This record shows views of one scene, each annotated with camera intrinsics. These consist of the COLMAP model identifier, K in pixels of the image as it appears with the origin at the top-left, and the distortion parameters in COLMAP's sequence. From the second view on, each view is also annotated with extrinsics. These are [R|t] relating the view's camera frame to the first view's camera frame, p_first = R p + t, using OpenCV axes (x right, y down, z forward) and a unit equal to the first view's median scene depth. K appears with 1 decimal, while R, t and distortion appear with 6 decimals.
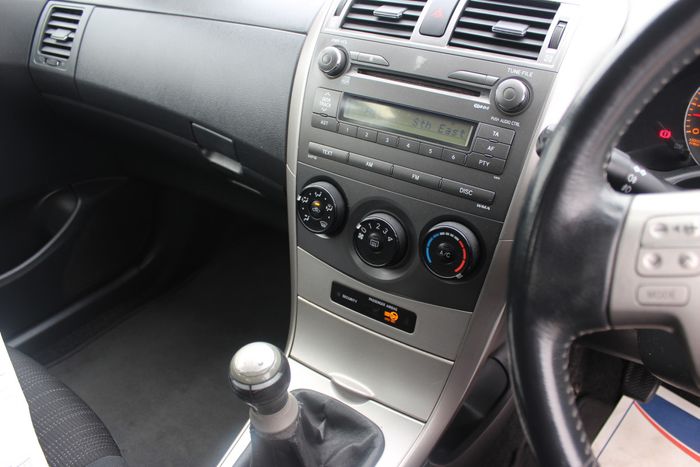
lens RADIAL K [[568.8, 0, 358.3], [0, 568.8, 233.4], [0, 0, 1]] dist [-0.167992, 0.151175]
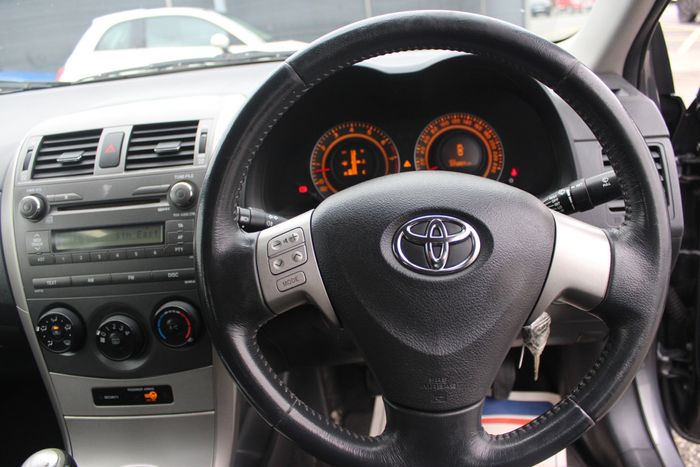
lens RADIAL K [[568.8, 0, 358.3], [0, 568.8, 233.4], [0, 0, 1]] dist [-0.167992, 0.151175]
pose [[0.850358, -0.282341, 0.444044, 0.011396], [0.356936, 0.929537, -0.092507, 0.095315], [-0.386637, 0.237159, 0.891217, -0.280410]]
